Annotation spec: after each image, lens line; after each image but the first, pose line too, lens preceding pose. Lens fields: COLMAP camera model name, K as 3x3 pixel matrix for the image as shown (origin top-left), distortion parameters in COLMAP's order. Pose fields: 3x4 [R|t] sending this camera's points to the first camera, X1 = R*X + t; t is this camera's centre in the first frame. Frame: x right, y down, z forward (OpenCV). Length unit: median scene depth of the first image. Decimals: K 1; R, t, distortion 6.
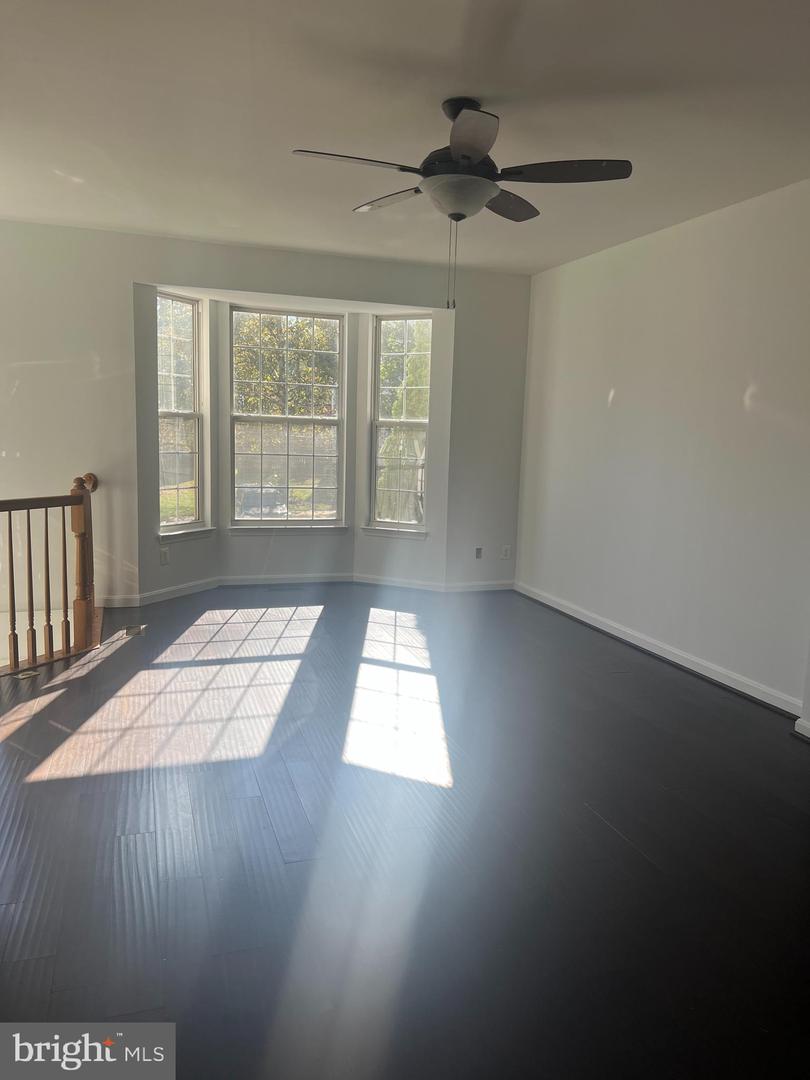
lens RADIAL K [[806.9, 0, 416.1], [0, 806.9, 562.1], [0, 0, 1]] dist [0.070476, -0.076299]
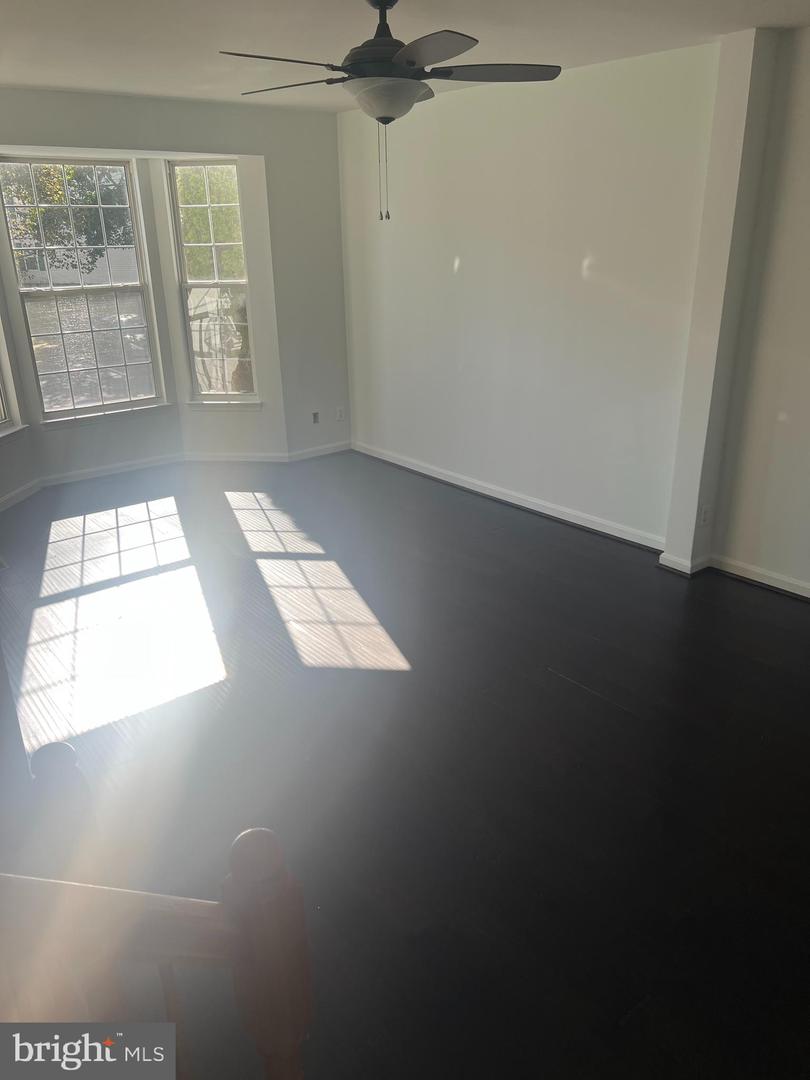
lens RADIAL K [[806.9, 0, 411.1], [0, 806.9, 556.7], [0, 0, 1]] dist [0.070476, -0.076299]
pose [[0.946501, -0.165736, 0.276887, -0.121065], [0.102253, 0.967853, 0.229791, -0.065812], [-0.306071, -0.189185, 0.933022, 0.002760]]
